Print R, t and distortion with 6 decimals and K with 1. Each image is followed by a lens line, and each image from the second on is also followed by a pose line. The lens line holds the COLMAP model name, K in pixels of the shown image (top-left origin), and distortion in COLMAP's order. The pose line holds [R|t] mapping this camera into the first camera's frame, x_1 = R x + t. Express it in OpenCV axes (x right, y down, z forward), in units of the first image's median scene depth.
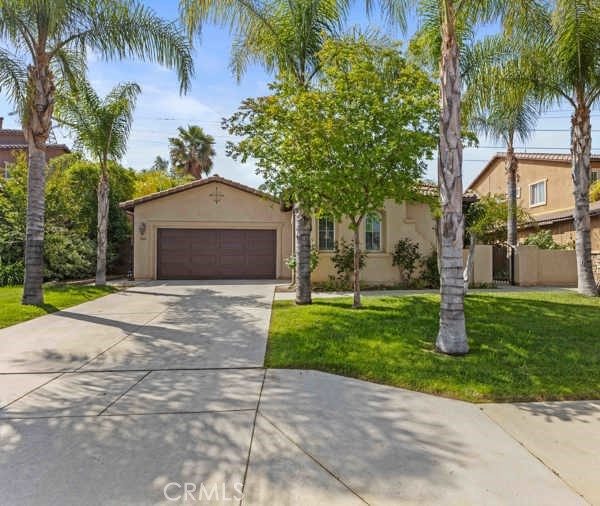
lens RADIAL K [[339.8, 0, 330.2], [0, 339.8, 248.6], [0, 0, 1]] dist [-0.006611, -0.001245]
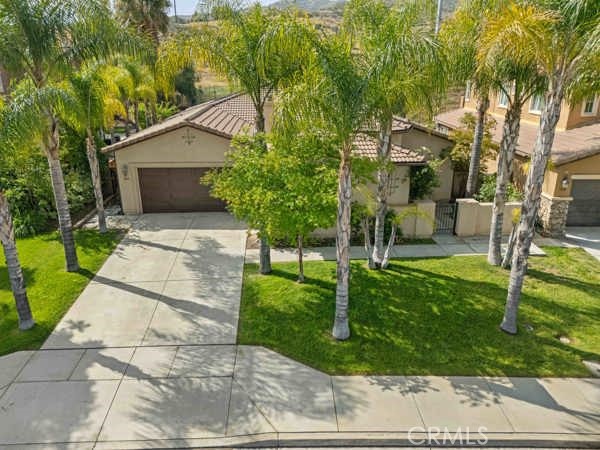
lens RADIAL K [[437.8, 0, 300.0], [0, 437.8, 225.0], [0, 0, 1]] dist [0.005379, 0.000552]
pose [[0.998113, 0.024987, -0.056097, 0.136866], [-0.004292, 0.939627, 0.342172, -0.537770], [0.061260, -0.341286, 0.937961, -0.506522]]
